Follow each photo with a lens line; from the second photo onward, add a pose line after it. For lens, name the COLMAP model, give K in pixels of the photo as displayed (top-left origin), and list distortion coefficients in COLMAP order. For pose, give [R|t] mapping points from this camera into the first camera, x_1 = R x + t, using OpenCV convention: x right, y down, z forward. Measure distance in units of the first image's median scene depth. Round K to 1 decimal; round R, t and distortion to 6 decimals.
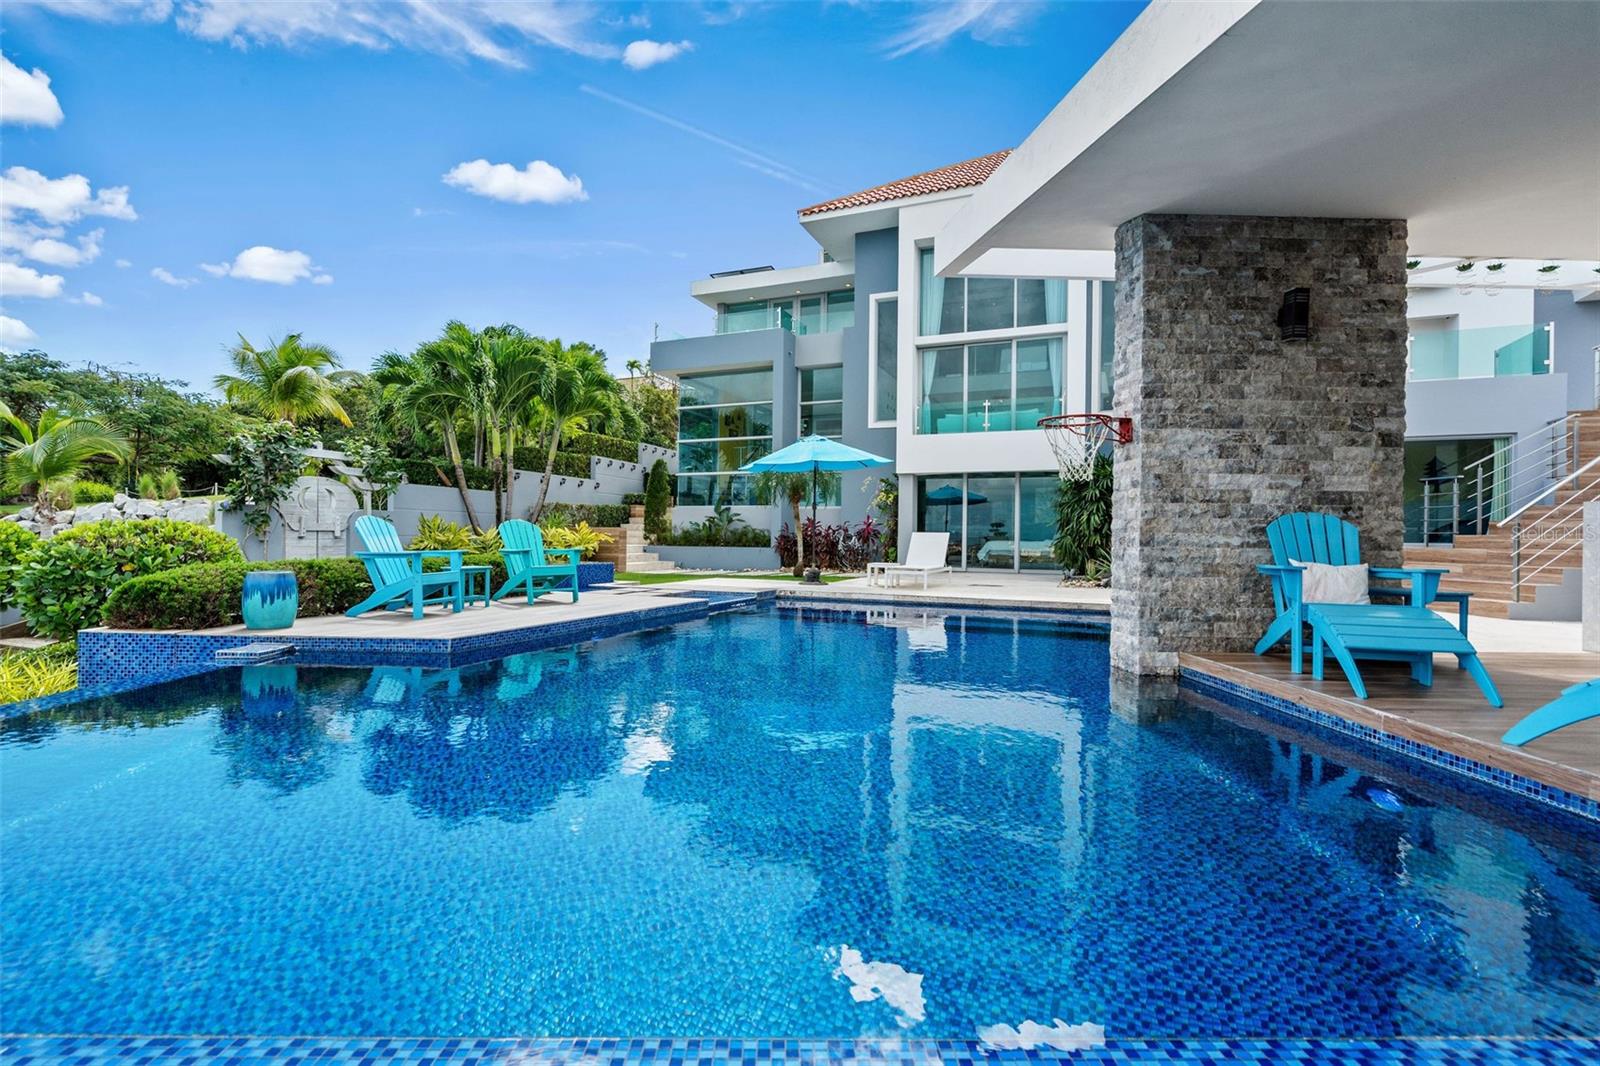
lens RADIAL K [[734.2, 0, 791.5], [0, 734.2, 535.7], [0, 0, 1]] dist [-0.000627, 0.001344]
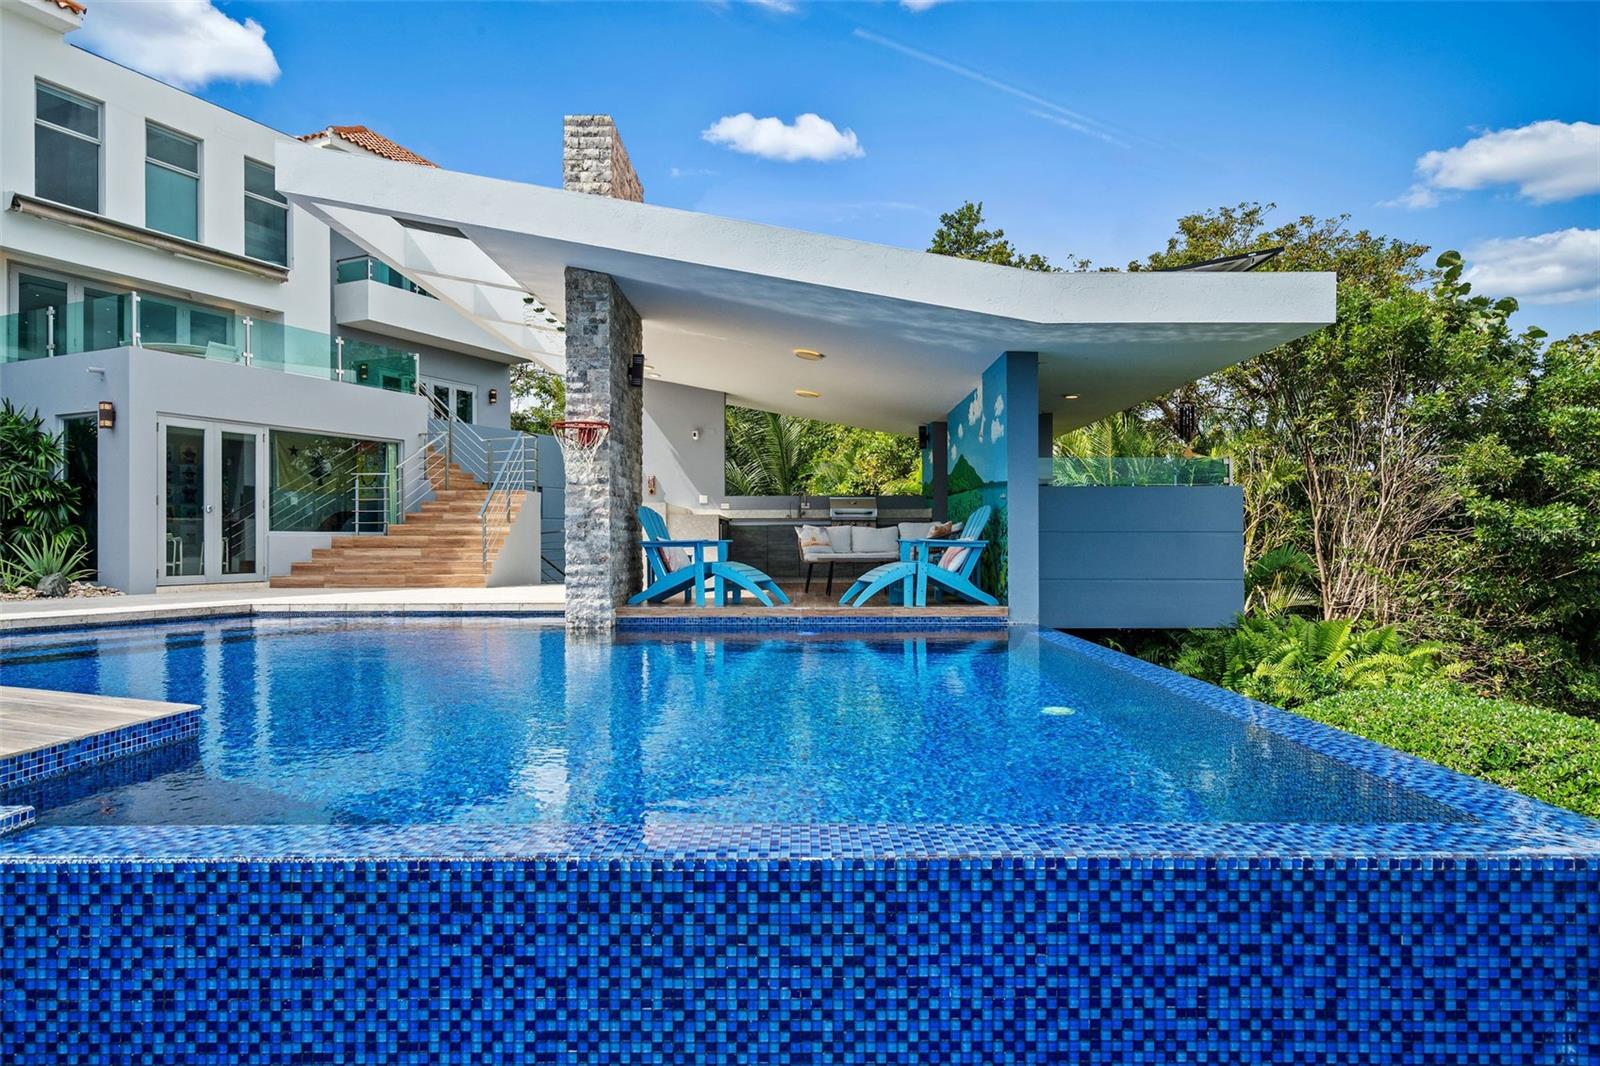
lens RADIAL K [[1001.3, 0, 800.1], [0, 1001.3, 540.0], [0, 0, 1]] dist [-0.001684, 0.000707]
pose [[0.026719, -0.010734, 0.999585, -1.262371], [0.002417, 0.999940, 0.010673, 0.015651], [-0.999640, 0.002131, 0.026743, 0.599203]]
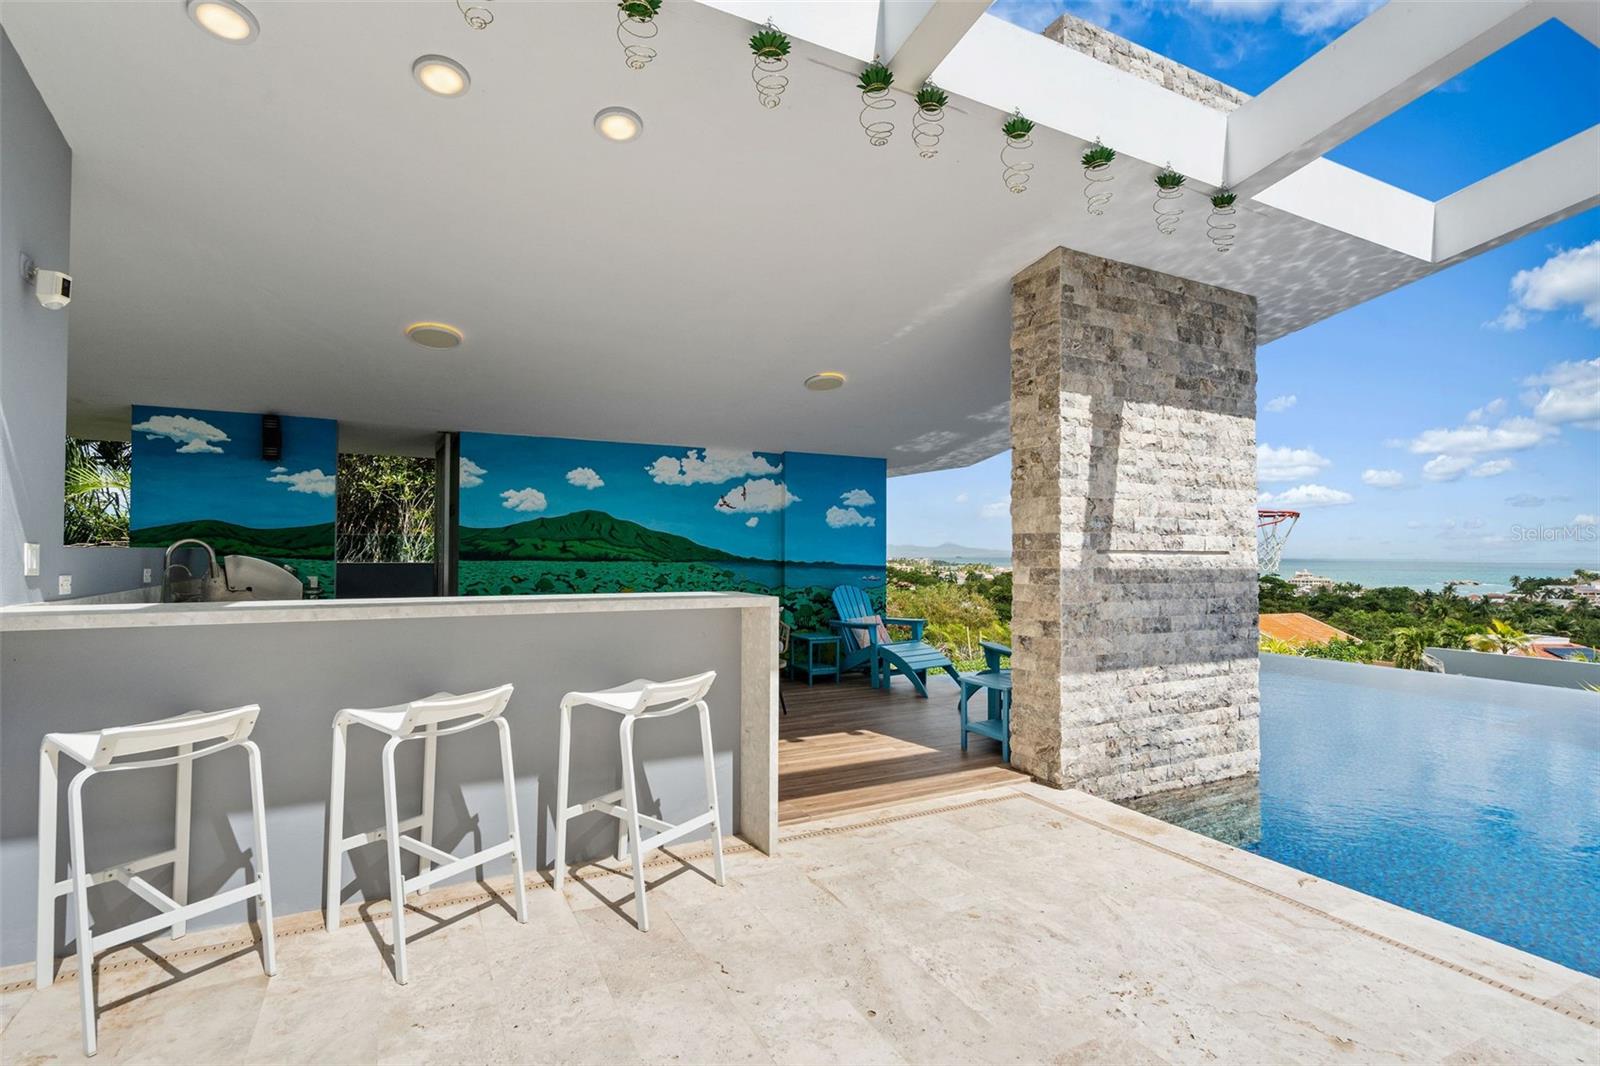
lens RADIAL K [[777.3, 0, 795.9], [0, 777.3, 536.3], [0, 0, 1]] dist [0.003806, 0.001712]
pose [[-0.893977, -0.026704, -0.447317, 1.465648], [-0.016527, 0.999509, -0.026638, -0.085761], [0.447809, -0.016421, -0.893979, 1.695558]]
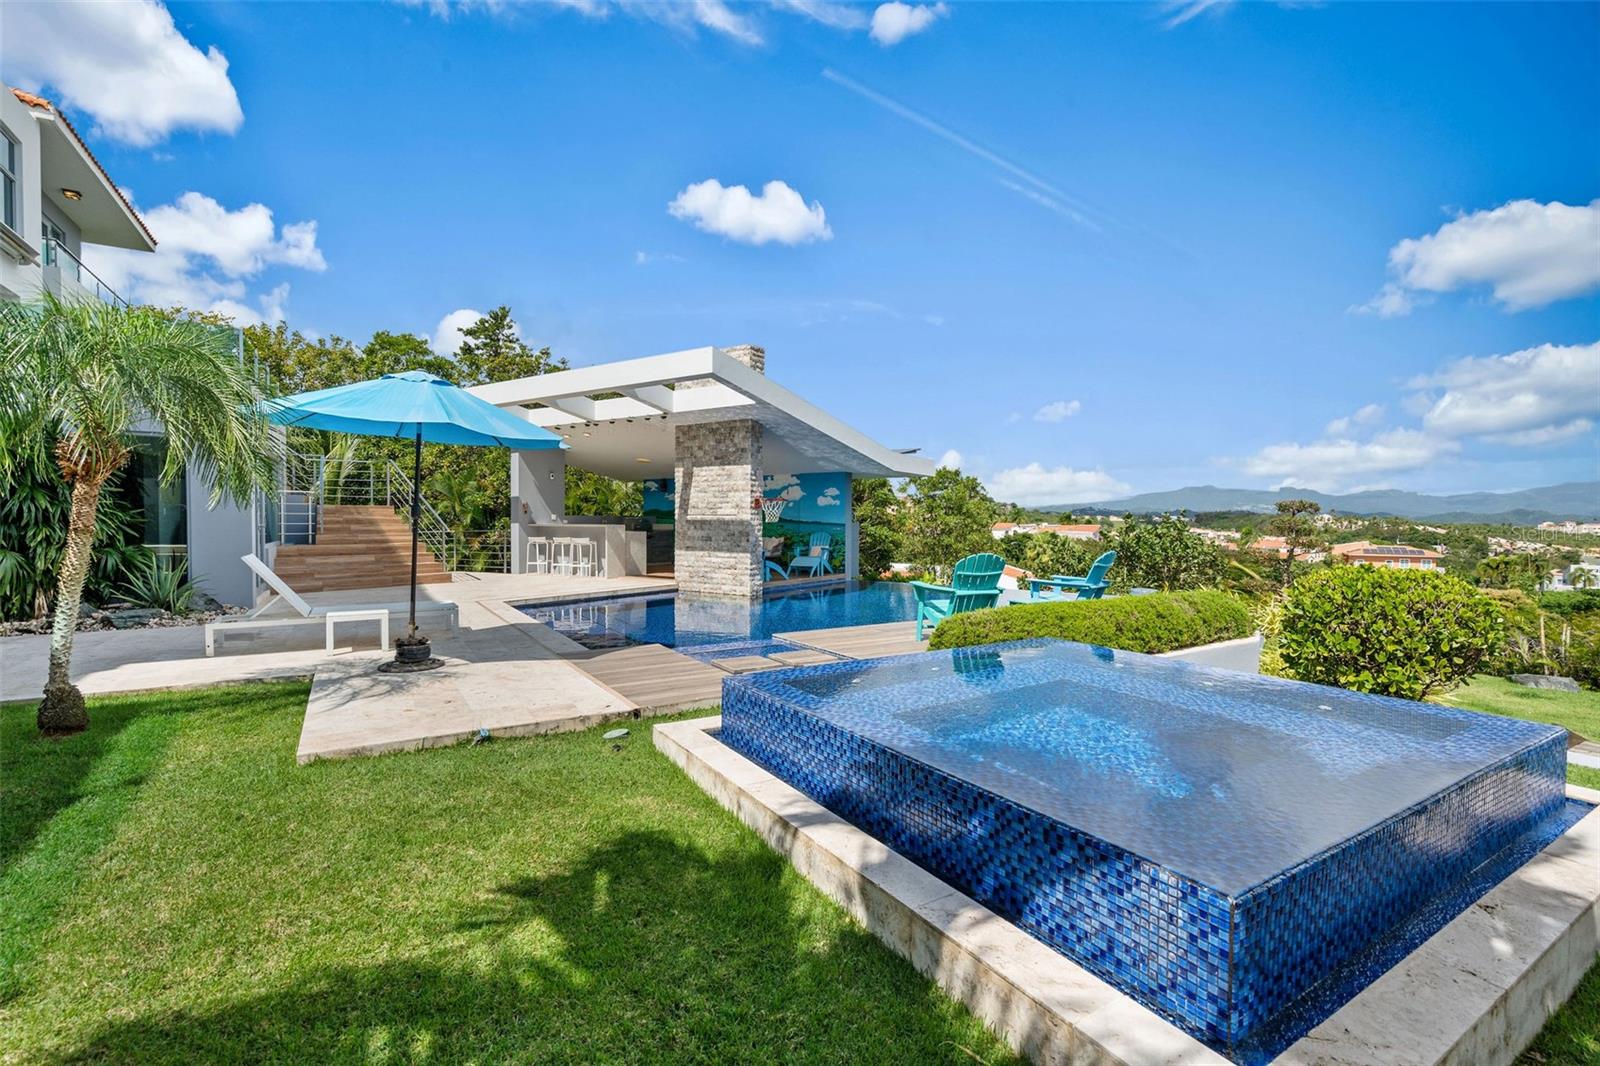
lens RADIAL K [[713.0, 0, 792.9], [0, 713.0, 537.8], [0, 0, 1]] dist [-0.002299, 0.000195]
pose [[-0.812742, -0.033012, 0.581688, -1.131448], [-0.017768, 0.999333, 0.031889, -0.104424], [-0.582353, 0.015582, -0.812787, 3.011140]]
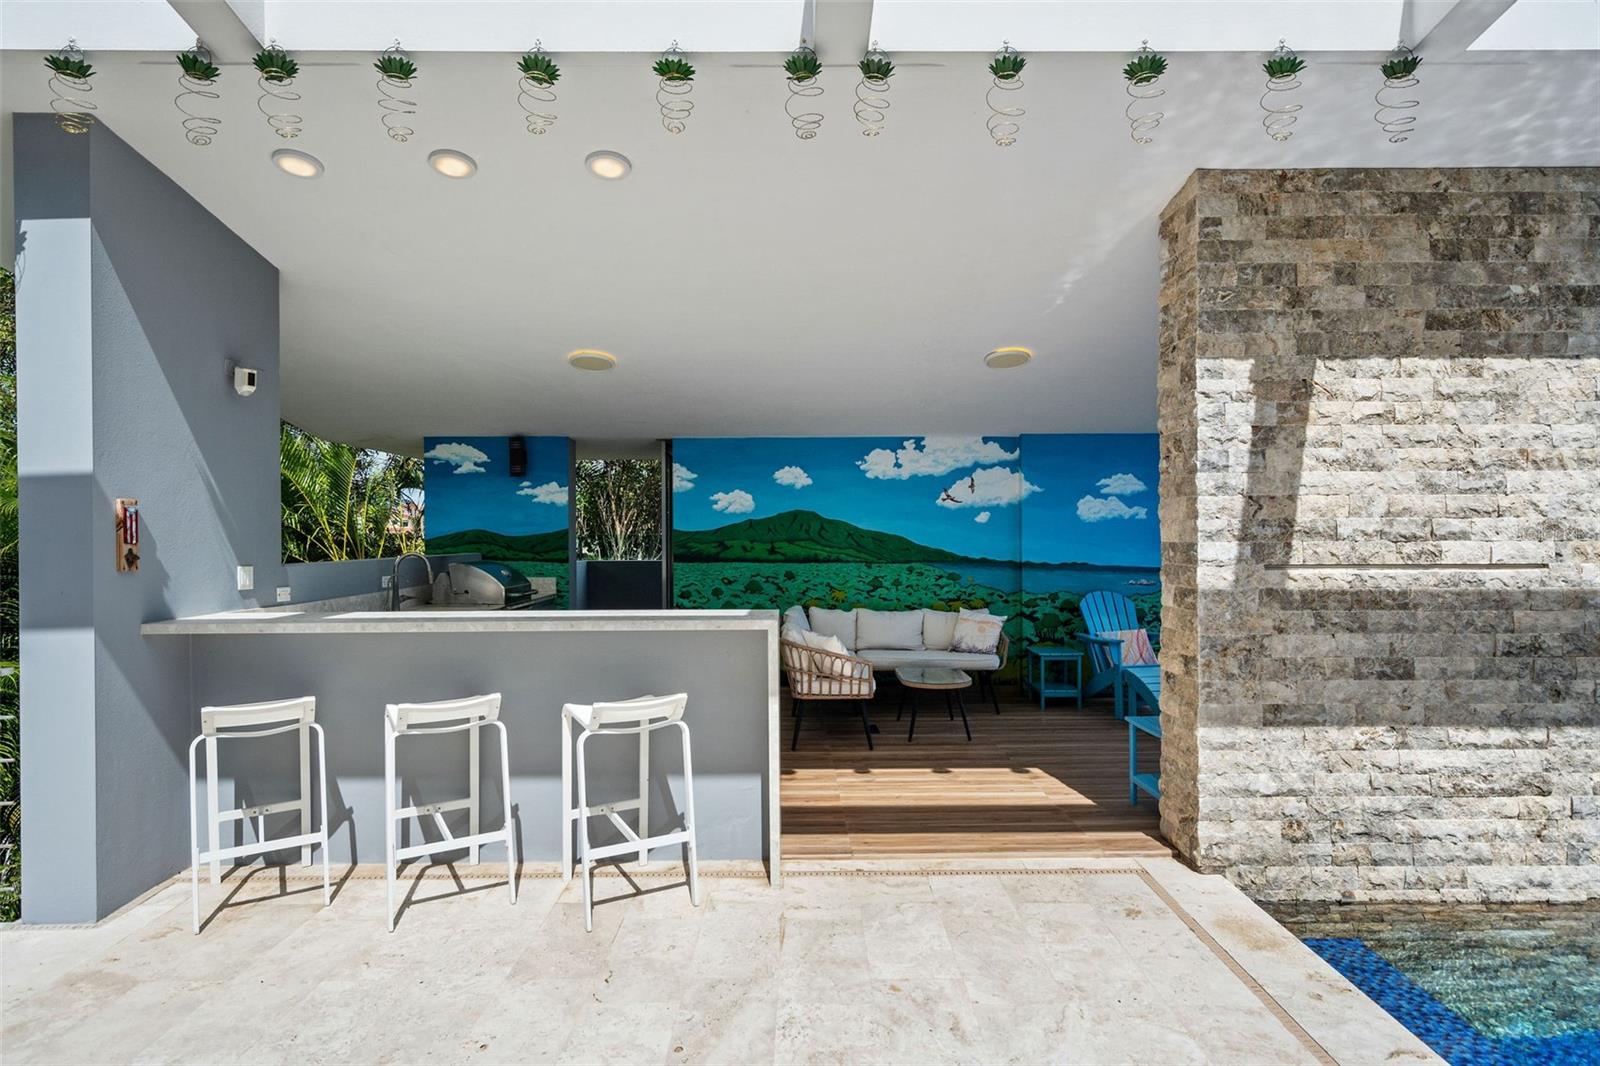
lens RADIAL K [[885.0, 0, 797.4], [0, 885.0, 535.3], [0, 0, 1]] dist [0.009892, -0.000221]
pose [[-0.999889, -0.008627, 0.012132, 1.153281], [-0.008611, 0.999962, 0.001393, -0.122021], [-0.012143, 0.001288, -0.999925, 1.819873]]
